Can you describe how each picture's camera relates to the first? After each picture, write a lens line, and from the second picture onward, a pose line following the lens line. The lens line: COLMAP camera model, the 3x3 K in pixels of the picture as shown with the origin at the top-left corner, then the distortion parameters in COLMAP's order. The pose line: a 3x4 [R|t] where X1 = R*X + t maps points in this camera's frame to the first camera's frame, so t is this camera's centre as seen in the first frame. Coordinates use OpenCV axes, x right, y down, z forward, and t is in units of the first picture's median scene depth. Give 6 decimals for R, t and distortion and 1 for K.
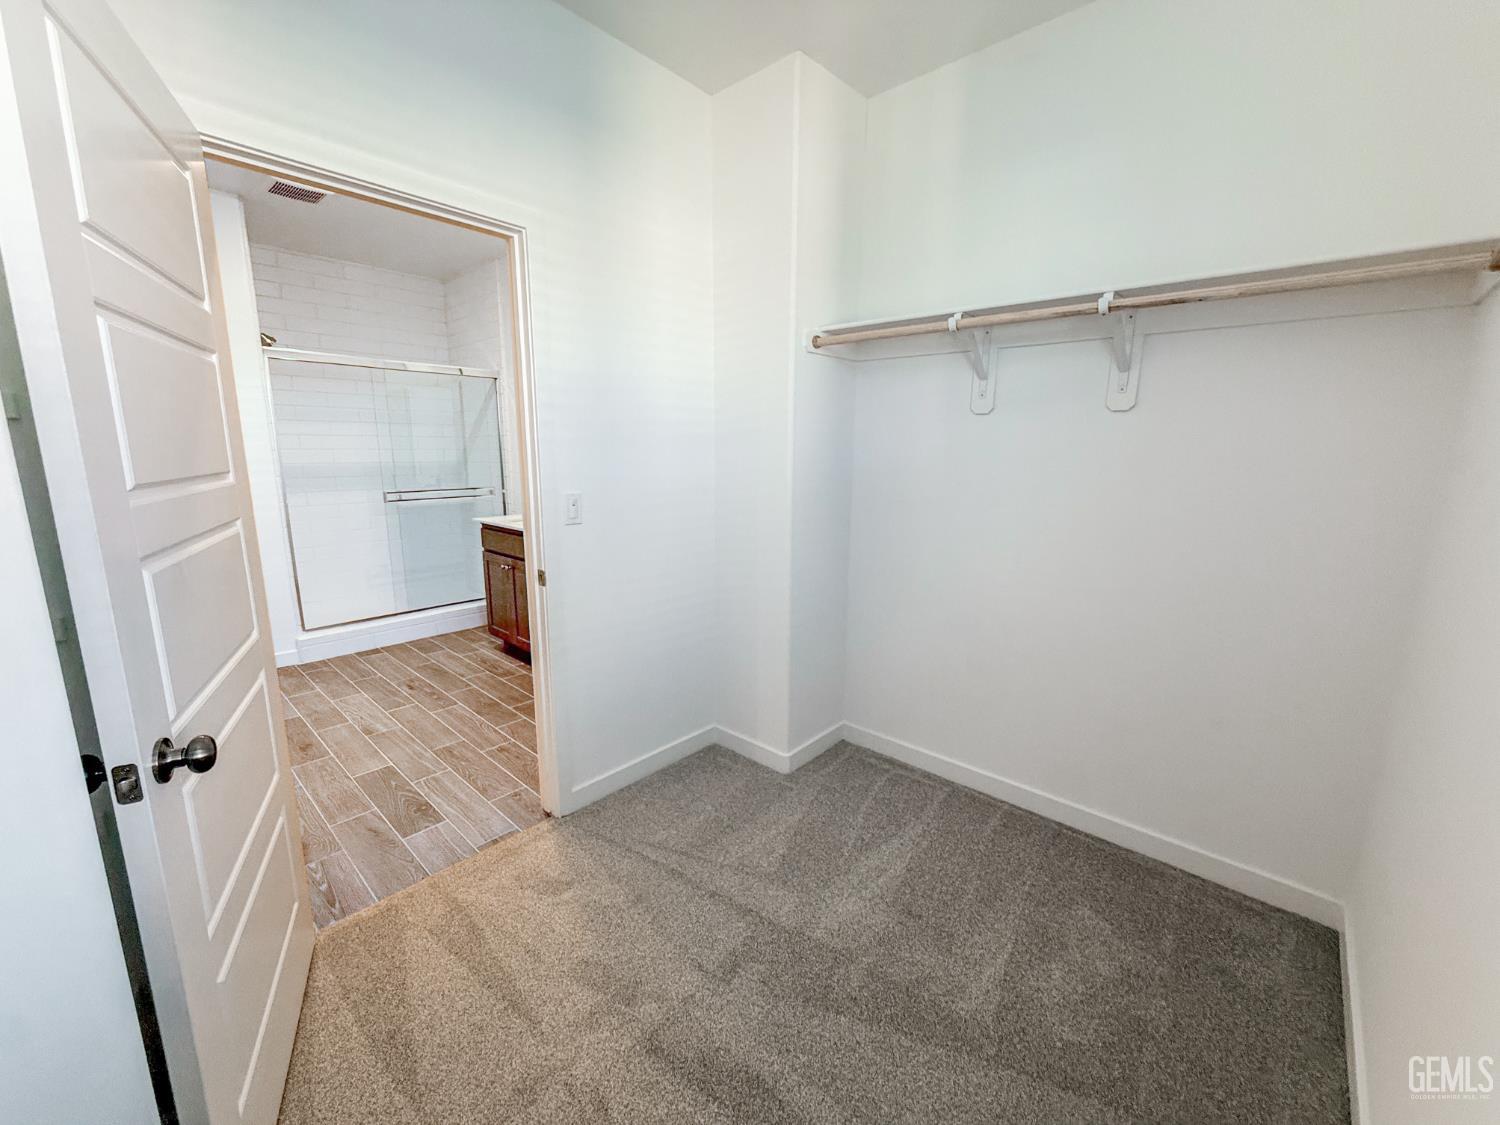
lens RADIAL K [[601.6, 0, 760.3], [0, 601.6, 563.9], [0, 0, 1]] dist [-0.003134, -0.000626]
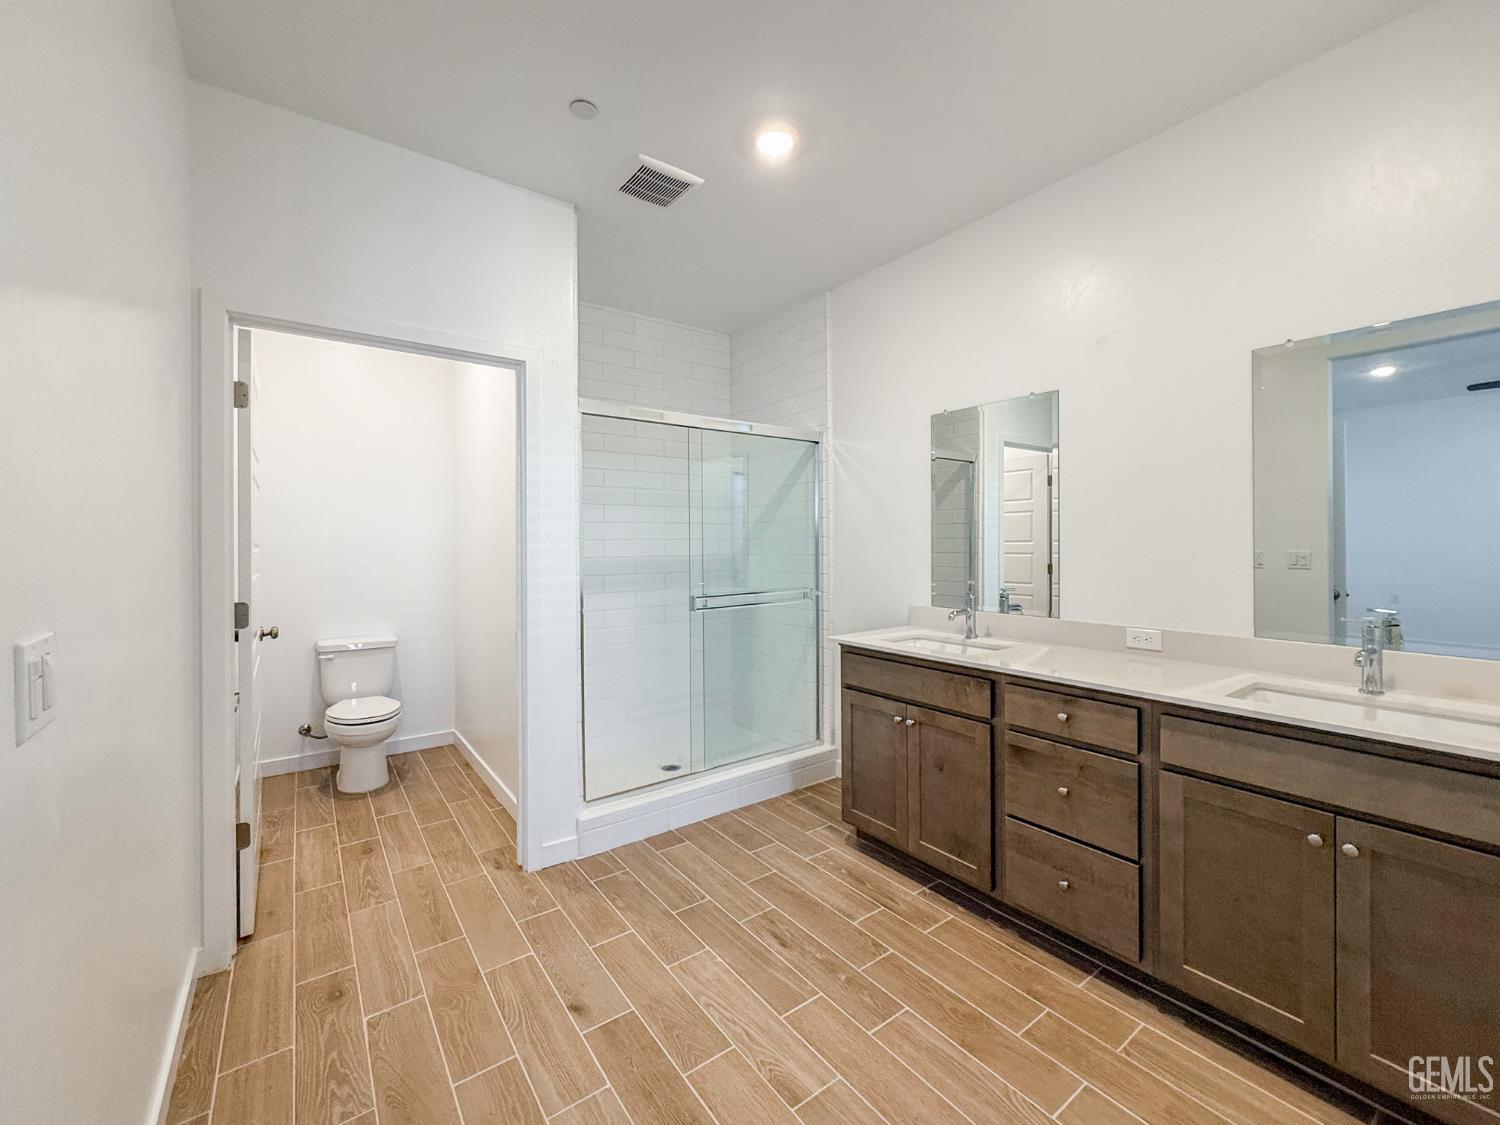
lens RADIAL K [[601.6, 0, 735.3], [0, 601.6, 550.4], [0, 0, 1]] dist [-0.003134, -0.000626]
pose [[0.977236, -0.014590, -0.211653, -0.455362], [-0.023590, 0.983973, -0.176748, -0.052518], [0.210839, 0.177717, 0.961230, 0.344515]]
